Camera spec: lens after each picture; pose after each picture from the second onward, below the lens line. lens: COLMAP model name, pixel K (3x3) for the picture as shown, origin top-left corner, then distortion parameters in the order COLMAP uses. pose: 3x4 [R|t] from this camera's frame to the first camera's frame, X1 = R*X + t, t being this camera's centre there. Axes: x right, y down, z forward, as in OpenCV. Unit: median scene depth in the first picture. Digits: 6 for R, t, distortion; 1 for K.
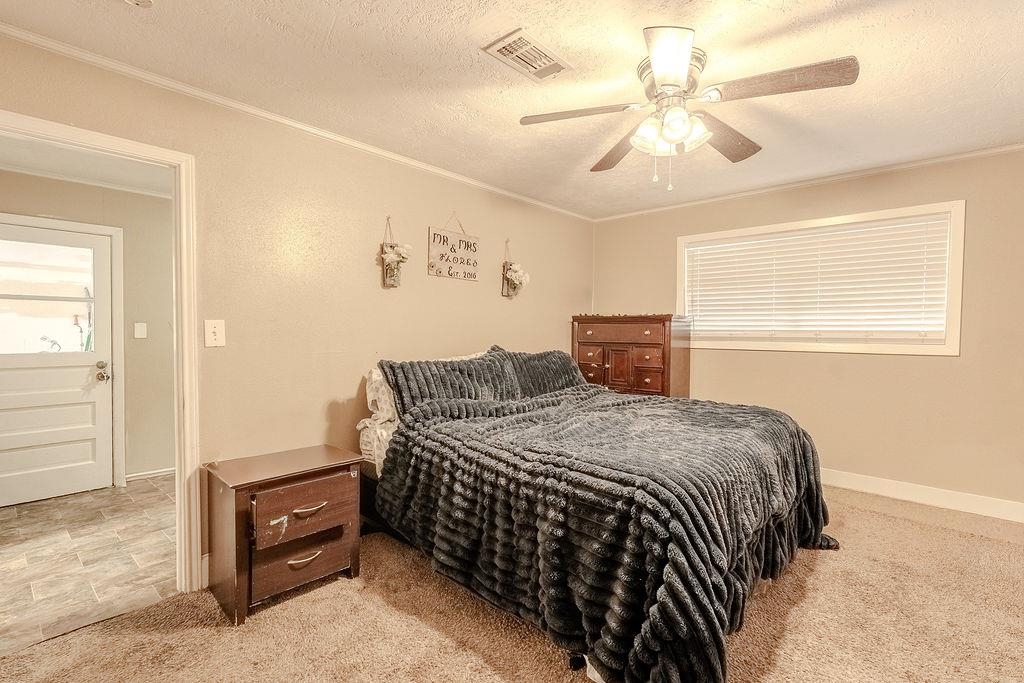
lens RADIAL K [[454.2, 0, 506.7], [0, 454.2, 339.7], [0, 0, 1]] dist [-0.001116, -0.000080]
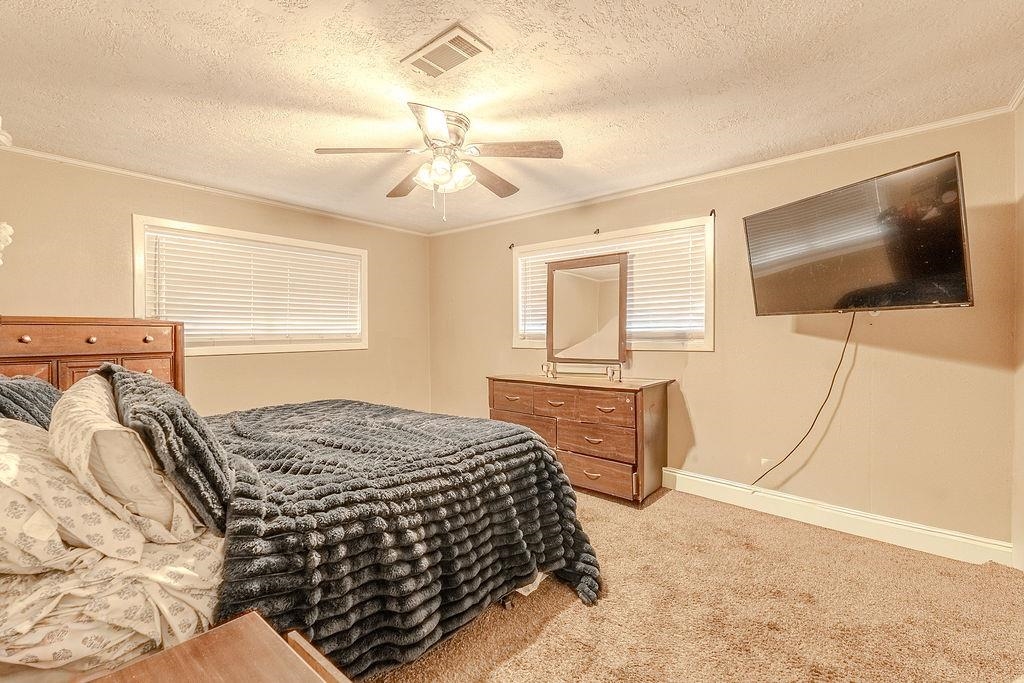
lens RADIAL K [[454.2, 0, 506.7], [0, 454.2, 339.7], [0, 0, 1]] dist [-0.001116, -0.000080]
pose [[-0.039818, -0.020543, 0.998996, -0.893021], [0.031157, 0.999277, 0.021791, -0.022398], [-0.998721, 0.031994, -0.039149, 0.865581]]
